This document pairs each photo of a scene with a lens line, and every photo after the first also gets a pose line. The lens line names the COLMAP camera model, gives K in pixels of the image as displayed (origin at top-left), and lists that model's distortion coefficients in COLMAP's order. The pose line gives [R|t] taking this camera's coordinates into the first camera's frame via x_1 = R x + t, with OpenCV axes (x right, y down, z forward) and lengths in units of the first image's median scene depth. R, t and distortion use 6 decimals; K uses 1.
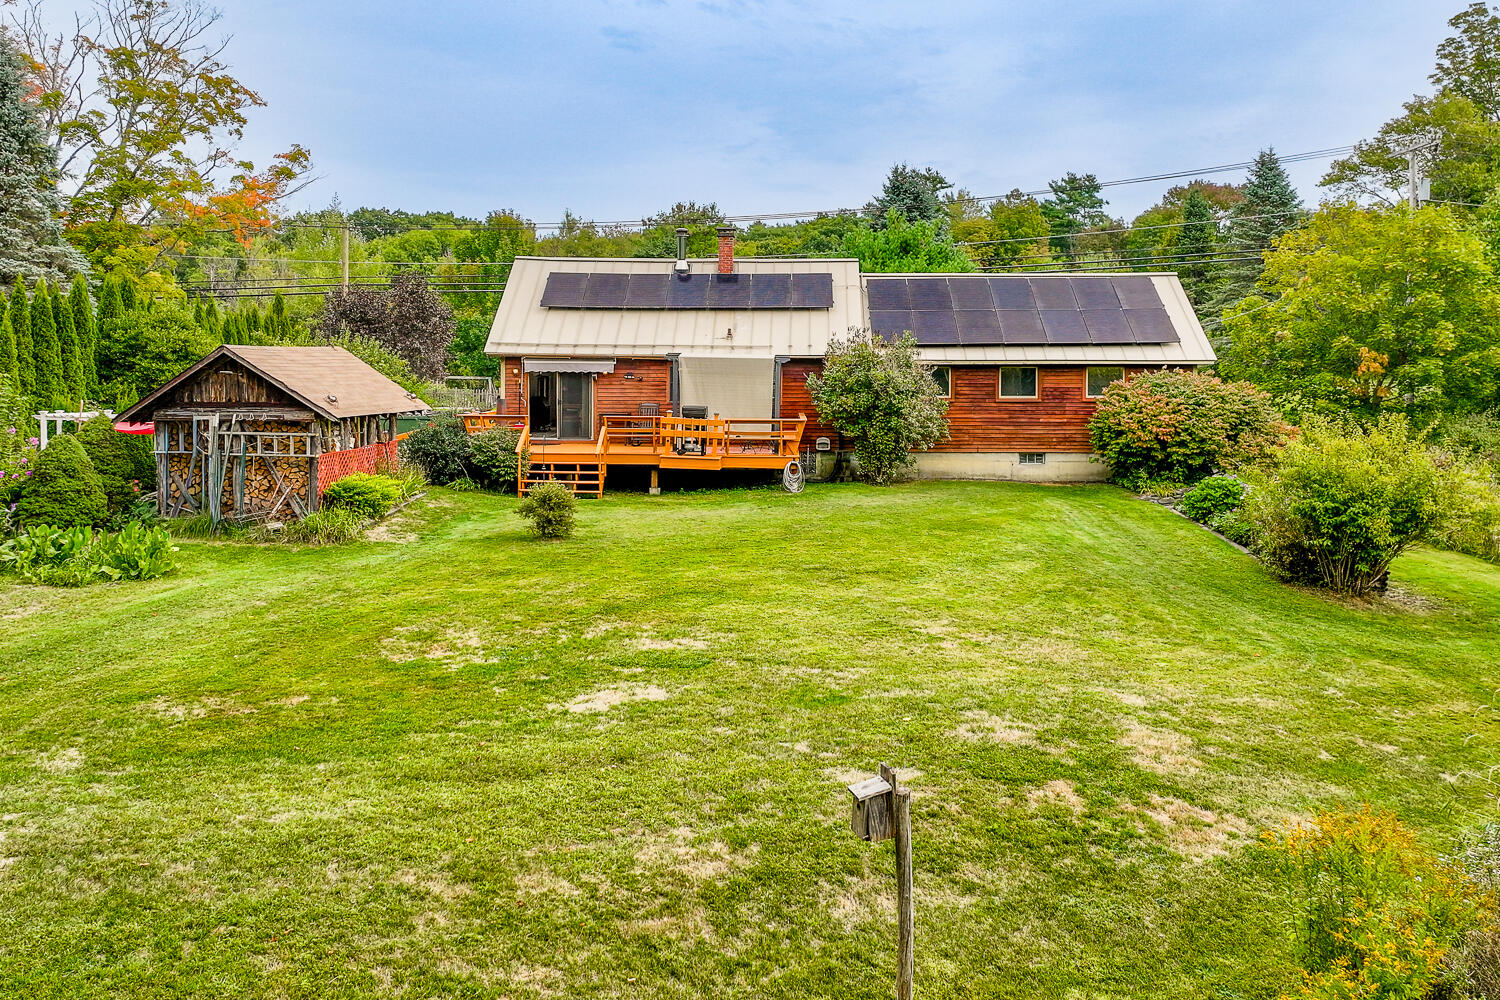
lens RADIAL K [[1264.5, 0, 741.6], [0, 1264.5, 491.3], [0, 0, 1]] dist [0.002565, -0.018180]
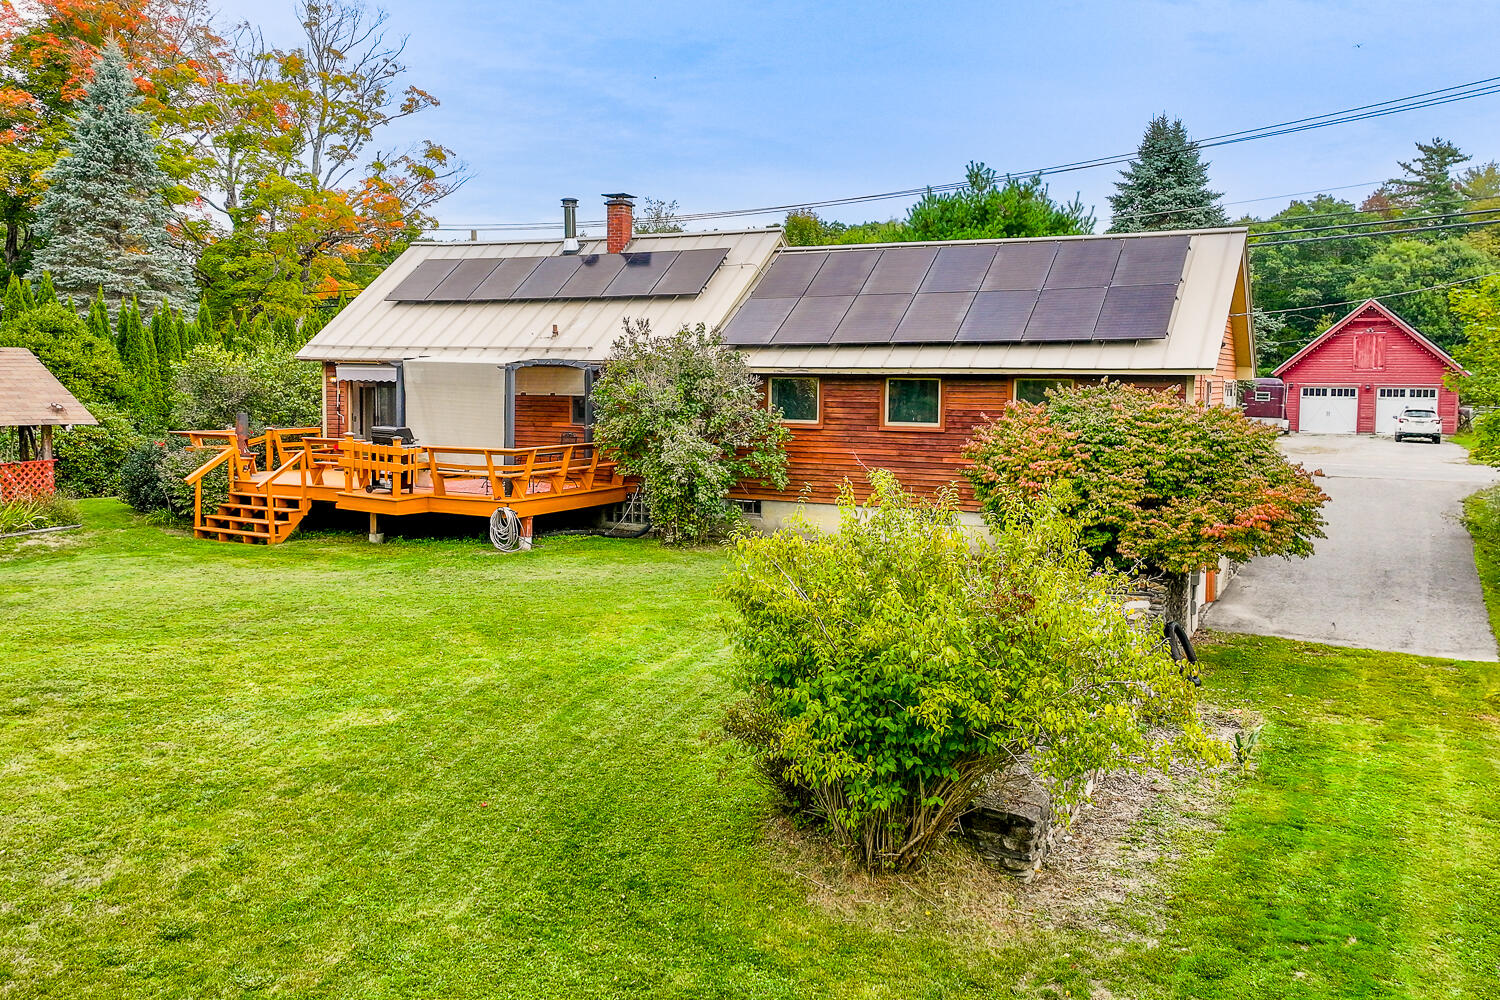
lens RADIAL K [[1264.5, 0, 754.6], [0, 1264.5, 502.2], [0, 0, 1]] dist [0.002565, -0.018180]
pose [[0.911308, 0.045381, -0.409216, 0.418557], [-0.045963, 0.998908, 0.008418, -0.035966], [0.409151, 0.011137, 0.912399, 0.370568]]
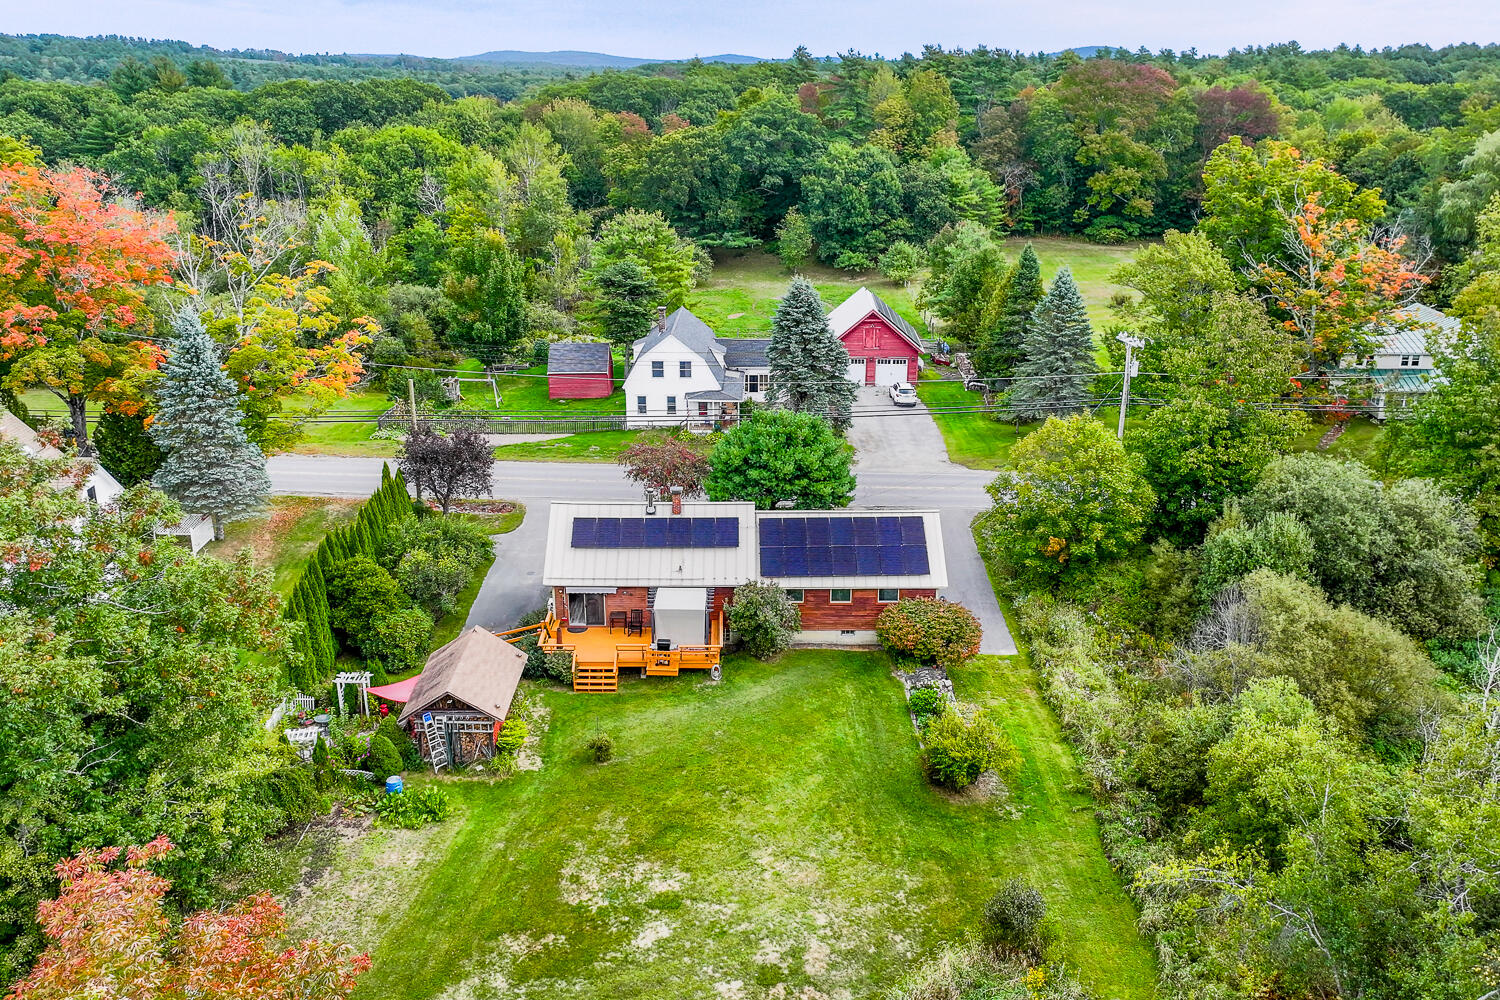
lens RADIAL K [[1264.5, 0, 753.4], [0, 1264.5, 502.5], [0, 0, 1]] dist [0.002565, -0.018180]
pose [[0.998453, -0.008851, 0.054886, -0.004765], [-0.004787, 0.969891, 0.243491, -0.656652], [-0.055389, -0.243377, 0.968349, -0.716712]]
